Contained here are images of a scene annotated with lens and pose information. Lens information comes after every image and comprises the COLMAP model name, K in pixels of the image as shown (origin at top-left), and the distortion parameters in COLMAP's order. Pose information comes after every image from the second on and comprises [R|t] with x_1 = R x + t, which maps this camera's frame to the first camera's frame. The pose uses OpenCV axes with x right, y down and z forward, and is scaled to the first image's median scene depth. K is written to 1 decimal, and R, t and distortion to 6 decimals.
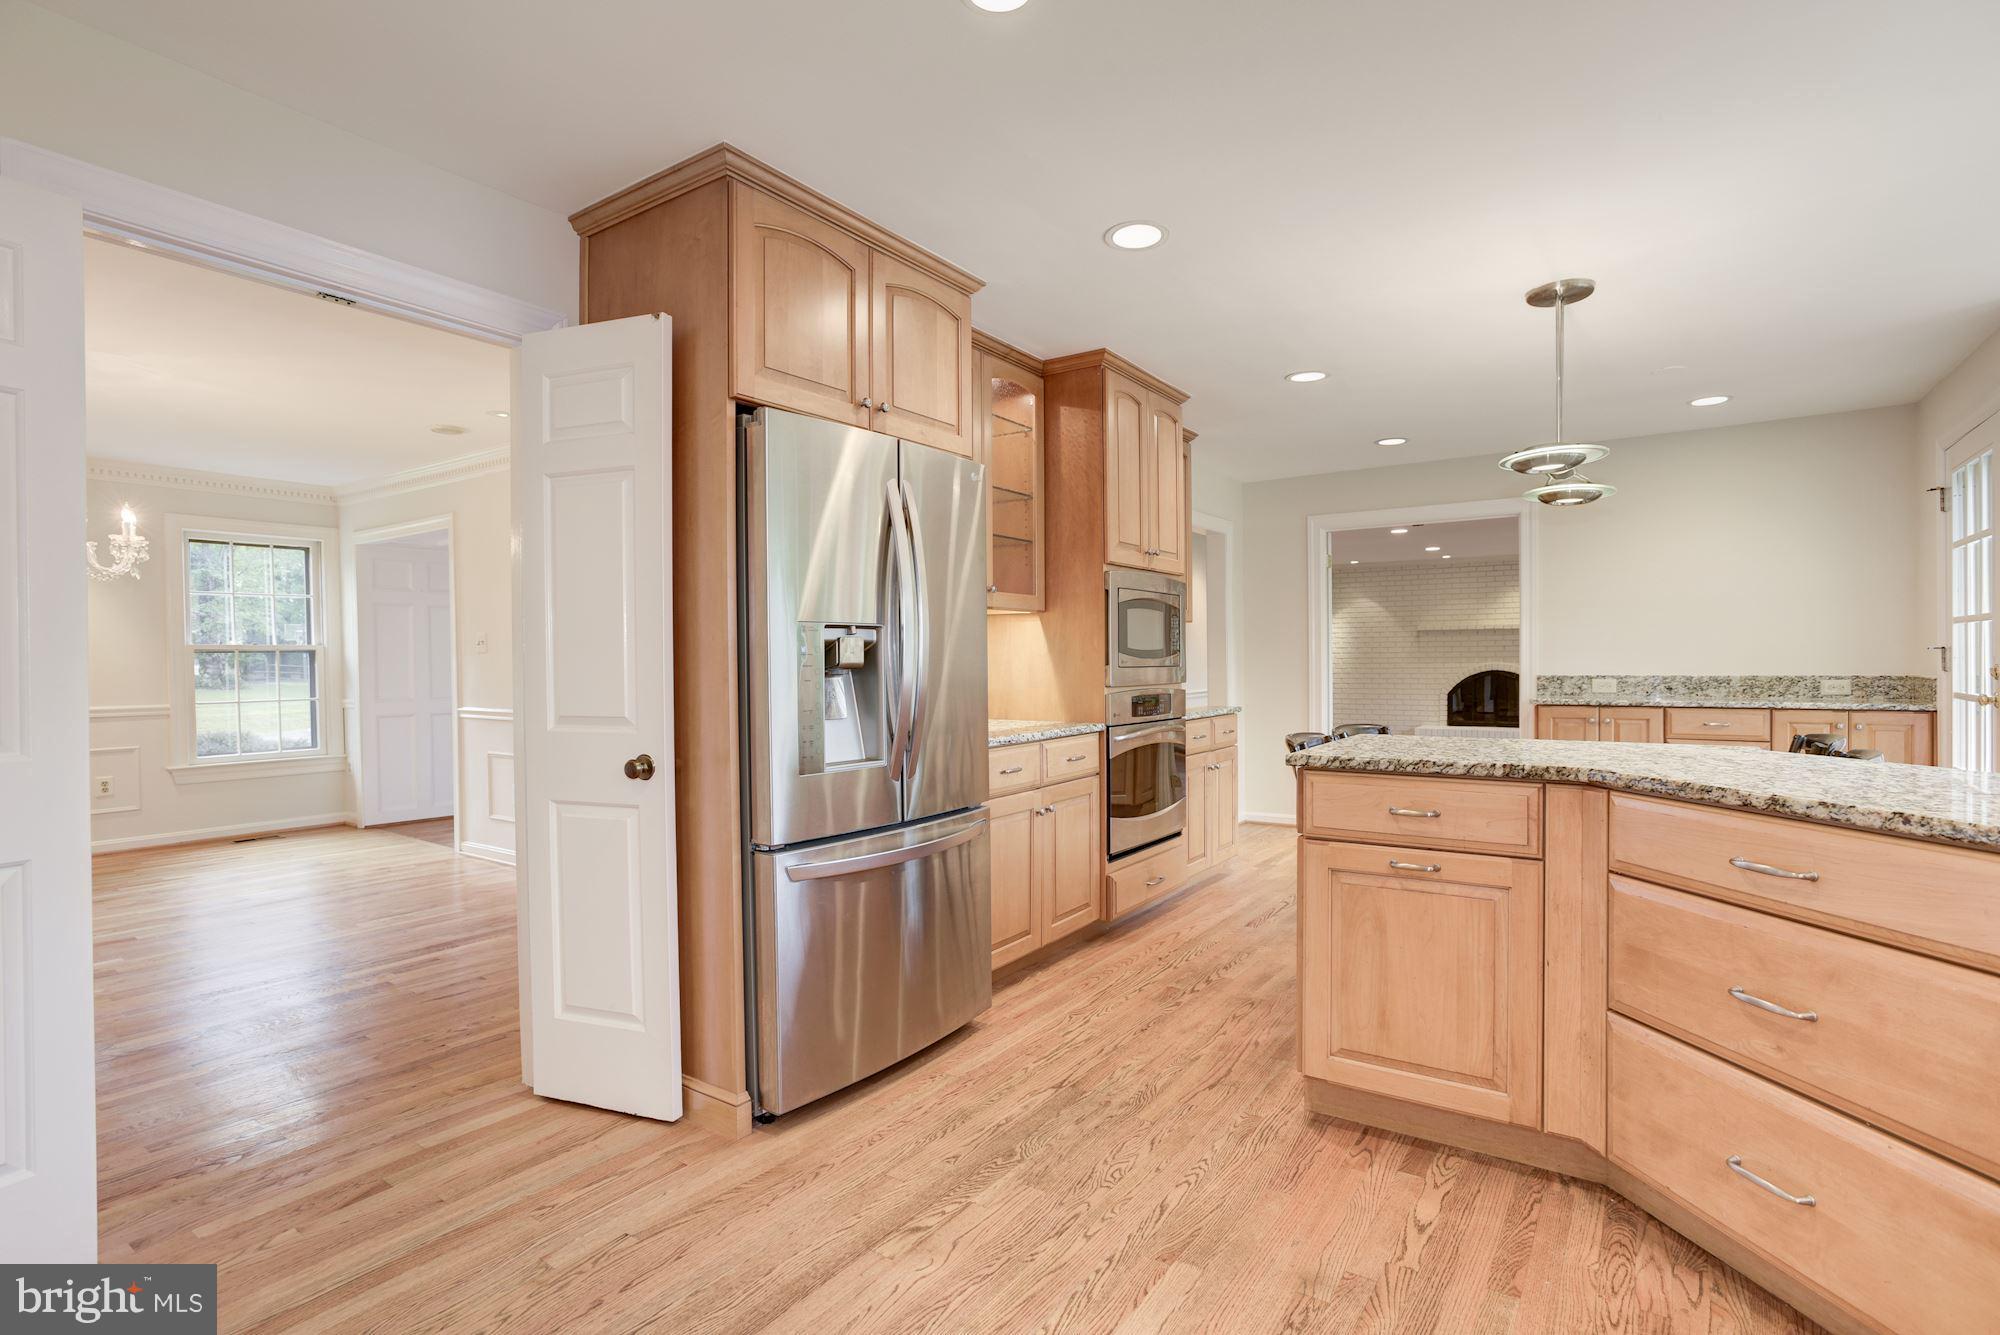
lens RADIAL K [[966.2, 0, 1009.7], [0, 966.2, 665.7], [0, 0, 1]] dist [-0.018936, 0.003538]
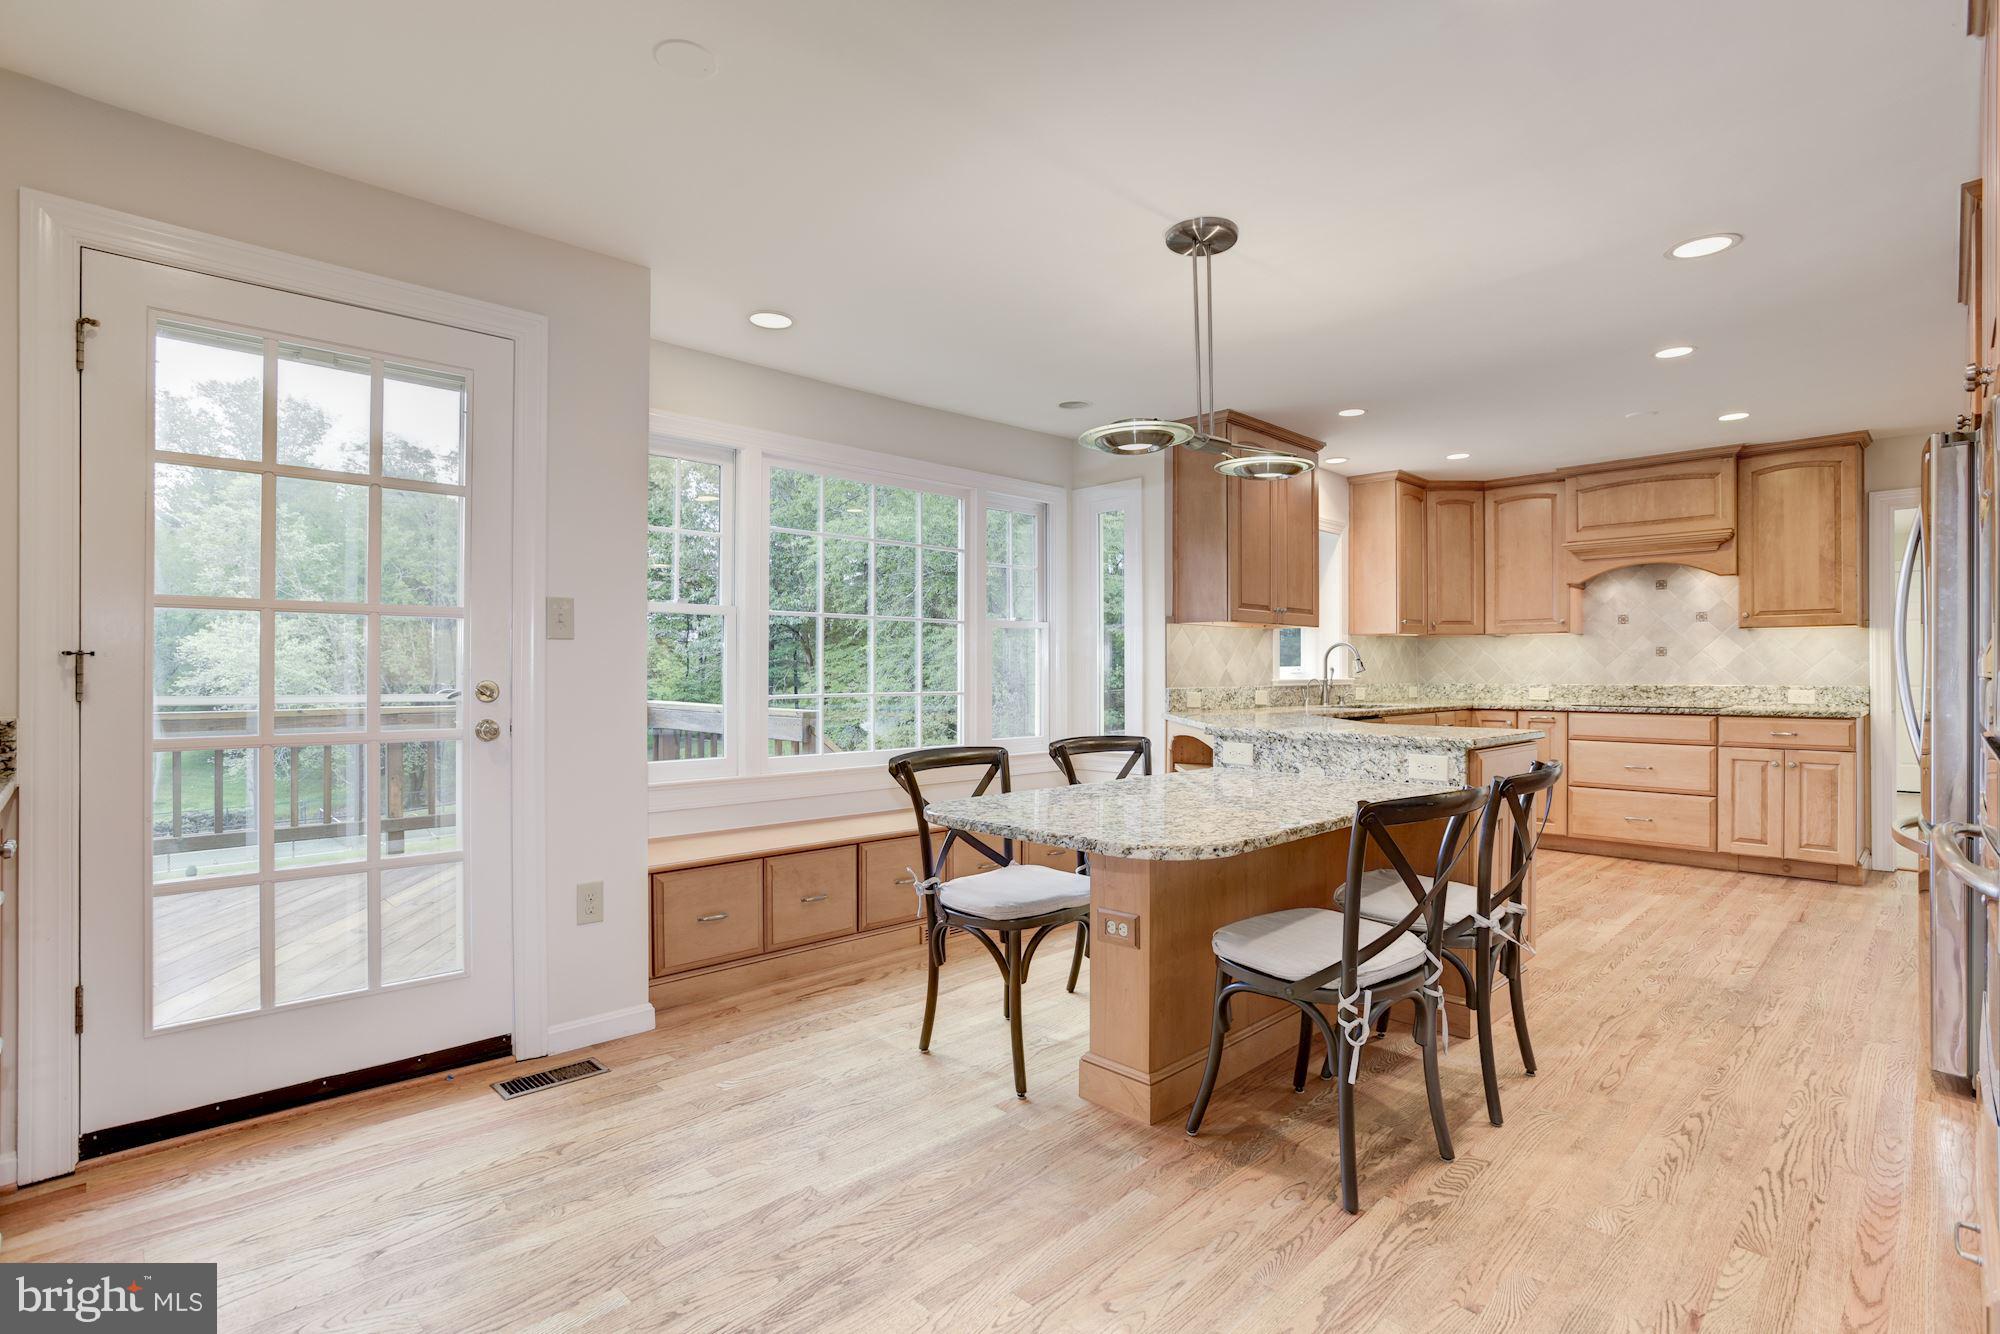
lens RADIAL K [[966.2, 0, 995.4], [0, 966.2, 671.4], [0, 0, 1]] dist [-0.018936, 0.003538]
pose [[-0.980670, 0.008328, 0.195494, 0.500114], [0.009799, 0.999930, 0.006560, -0.007942], [-0.195426, 0.008349, -0.980683, 1.592698]]
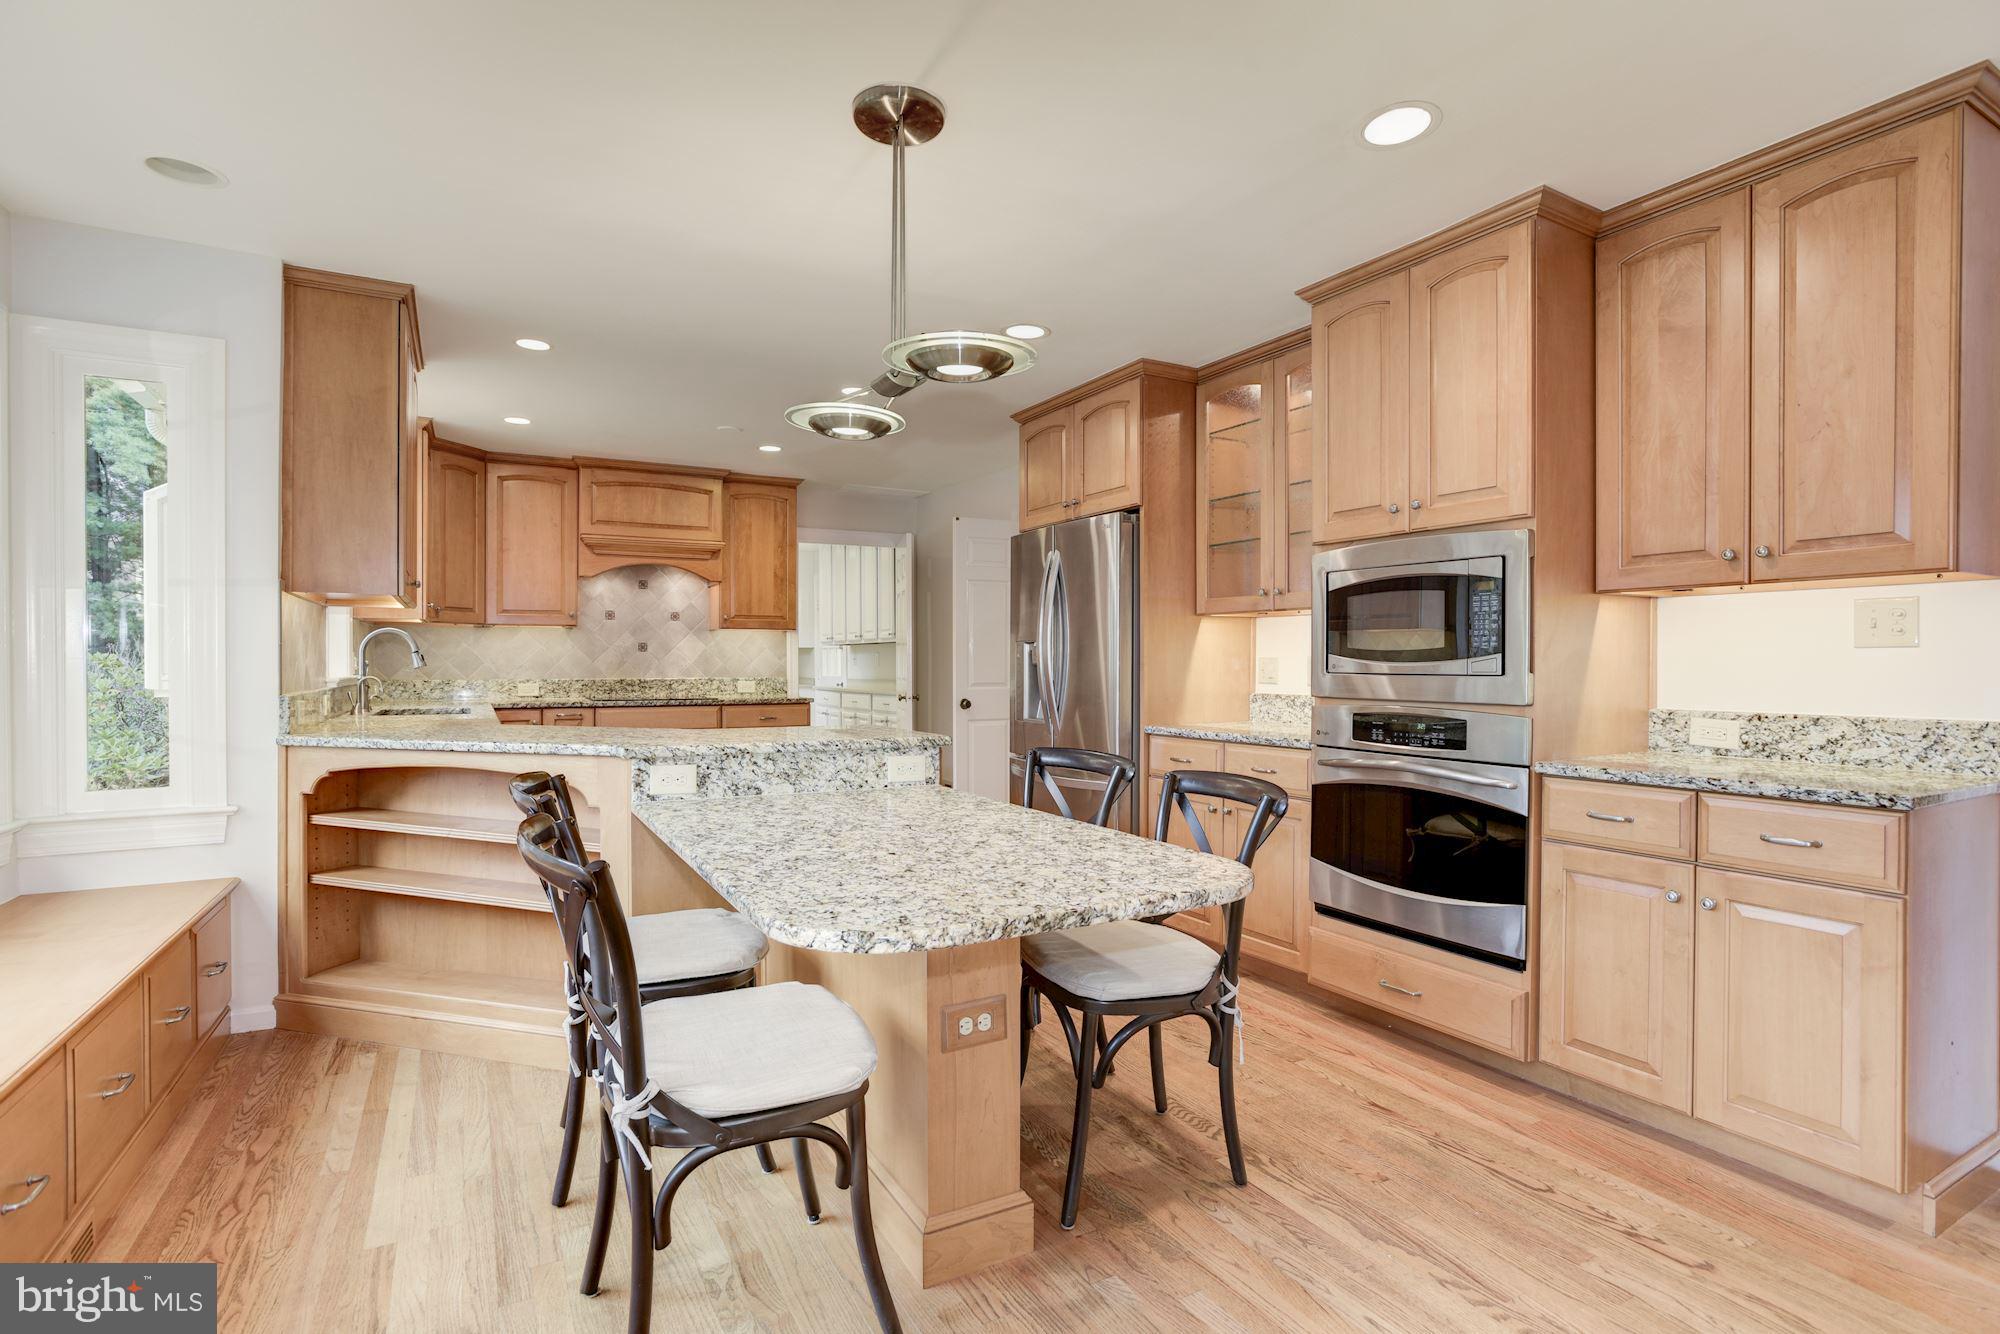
lens RADIAL K [[966.2, 0, 1019.1], [0, 966.2, 672.1], [0, 0, 1]] dist [-0.018936, 0.003538]
pose [[-0.437088, 0.015023, -0.899293, 0.969095], [-0.006356, 0.999784, 0.019791, -0.013628], [0.899396, 0.014367, -0.436898, 1.163273]]
